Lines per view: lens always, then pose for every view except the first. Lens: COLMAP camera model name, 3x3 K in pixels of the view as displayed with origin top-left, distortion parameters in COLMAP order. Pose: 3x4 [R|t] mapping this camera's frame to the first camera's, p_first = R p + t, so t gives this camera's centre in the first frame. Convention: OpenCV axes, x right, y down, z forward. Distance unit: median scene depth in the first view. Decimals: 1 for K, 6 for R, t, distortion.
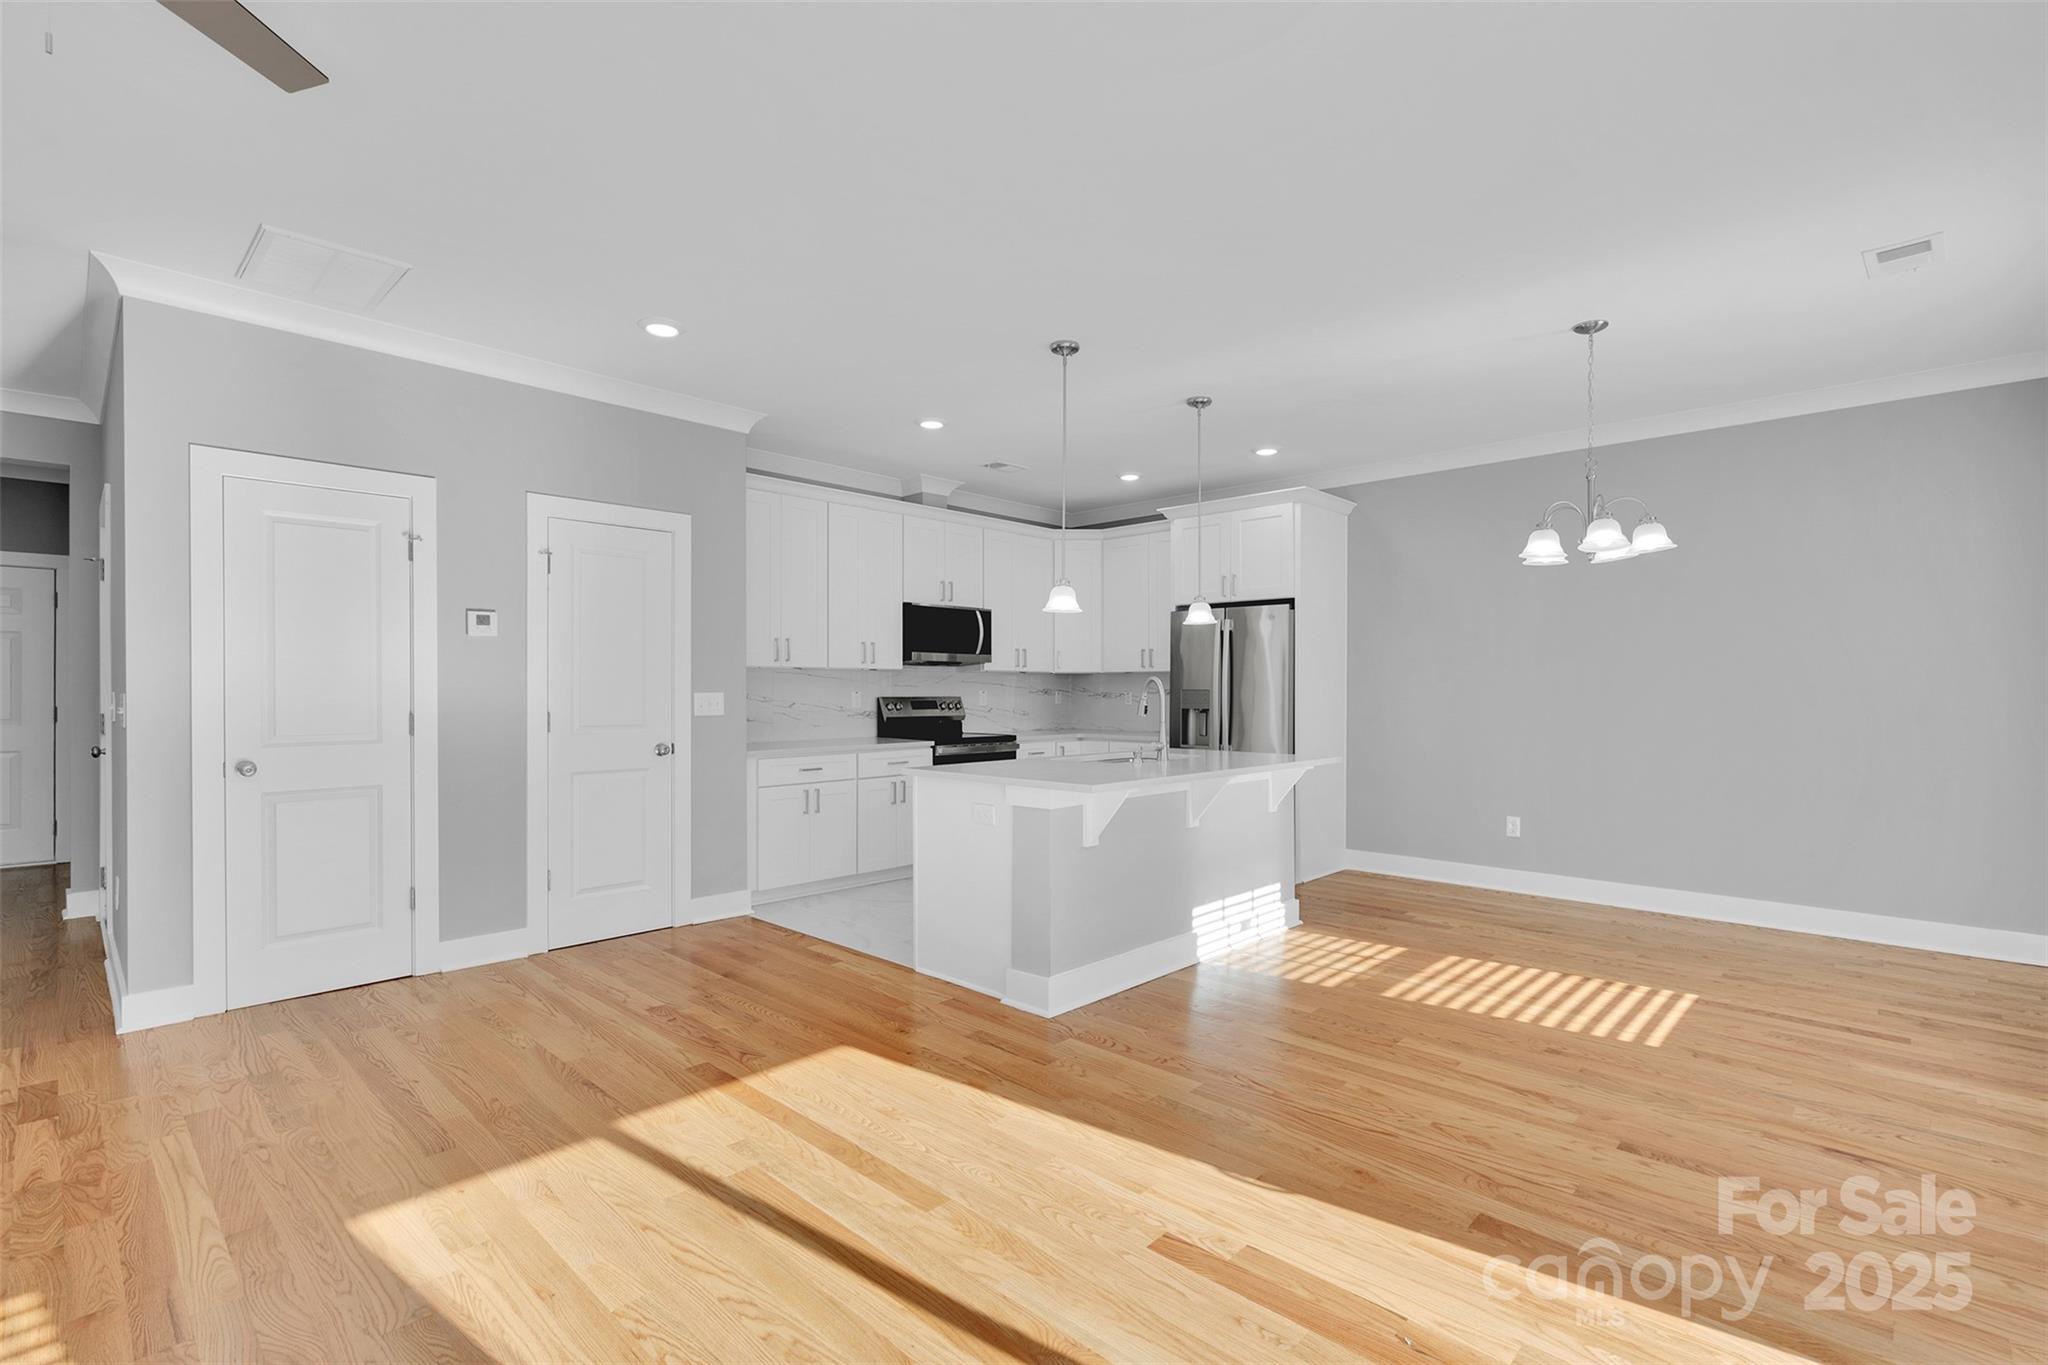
lens RADIAL K [[933.6, 0, 1031.8], [0, 933.6, 688.2], [0, 0, 1]] dist [-0.009343, 0.004454]
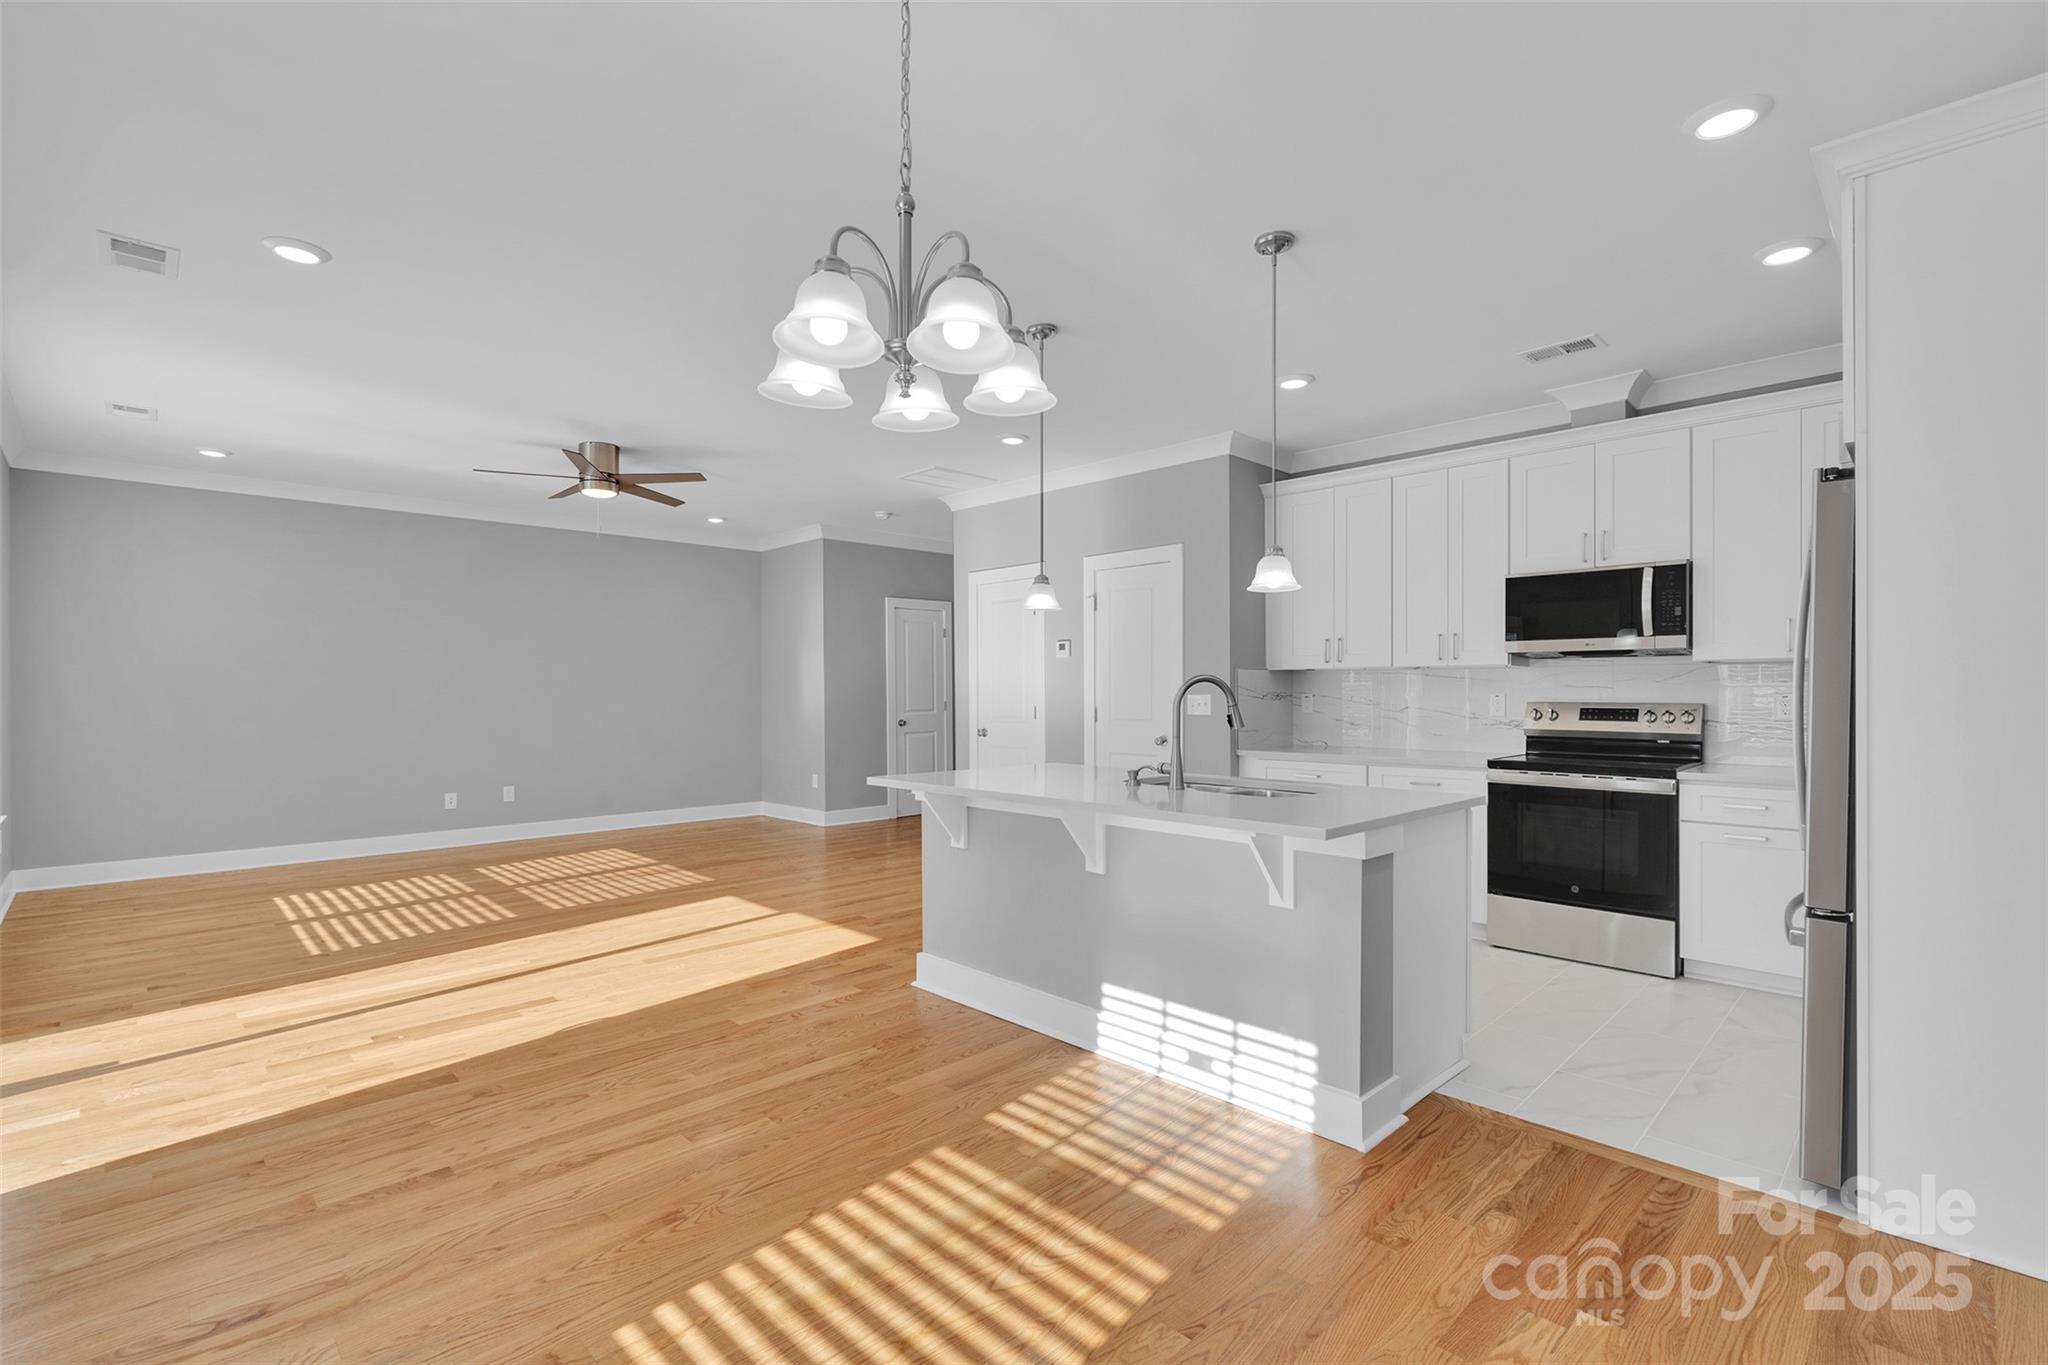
lens RADIAL K [[933.6, 0, 1026.9], [0, 933.6, 682.9], [0, 0, 1]] dist [-0.009343, 0.004454]
pose [[-0.032565, -0.007963, -0.999438, 0.990110], [0.001246, 0.999967, -0.008008, -0.000518], [0.999469, -0.001506, -0.032554, 1.022746]]
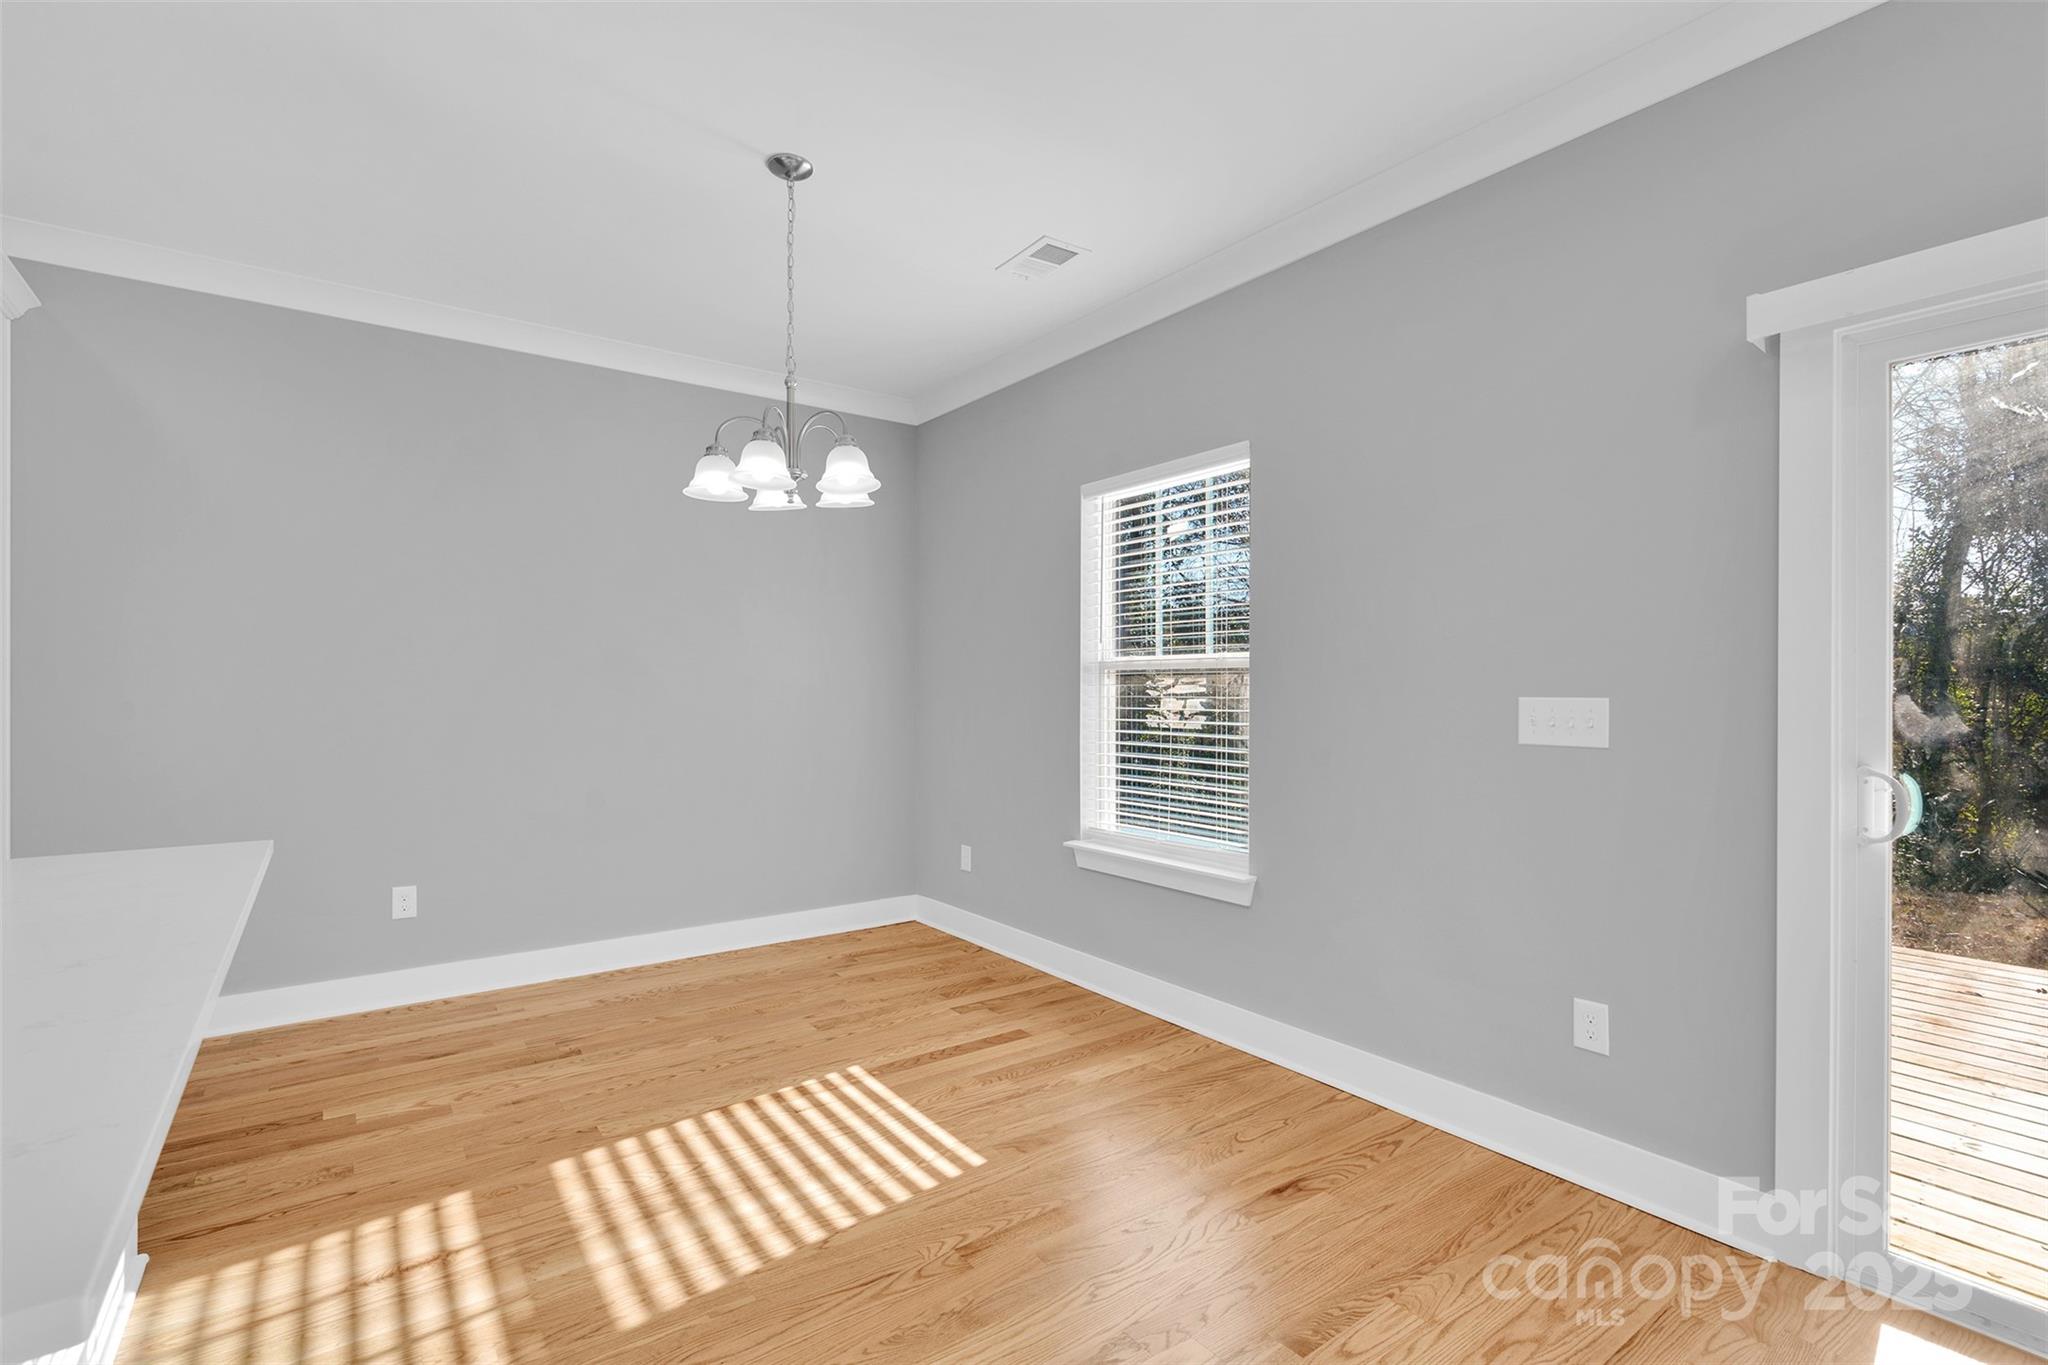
lens RADIAL K [[933.6, 0, 1008.8], [0, 933.6, 682.8], [0, 0, 1]] dist [-0.009343, 0.004454]
pose [[0.188289, 0.005165, 0.982100, -0.049791], [0.001987, 0.999982, -0.005640, 0.003734], [-0.982112, 0.003013, 0.188275, 0.677746]]
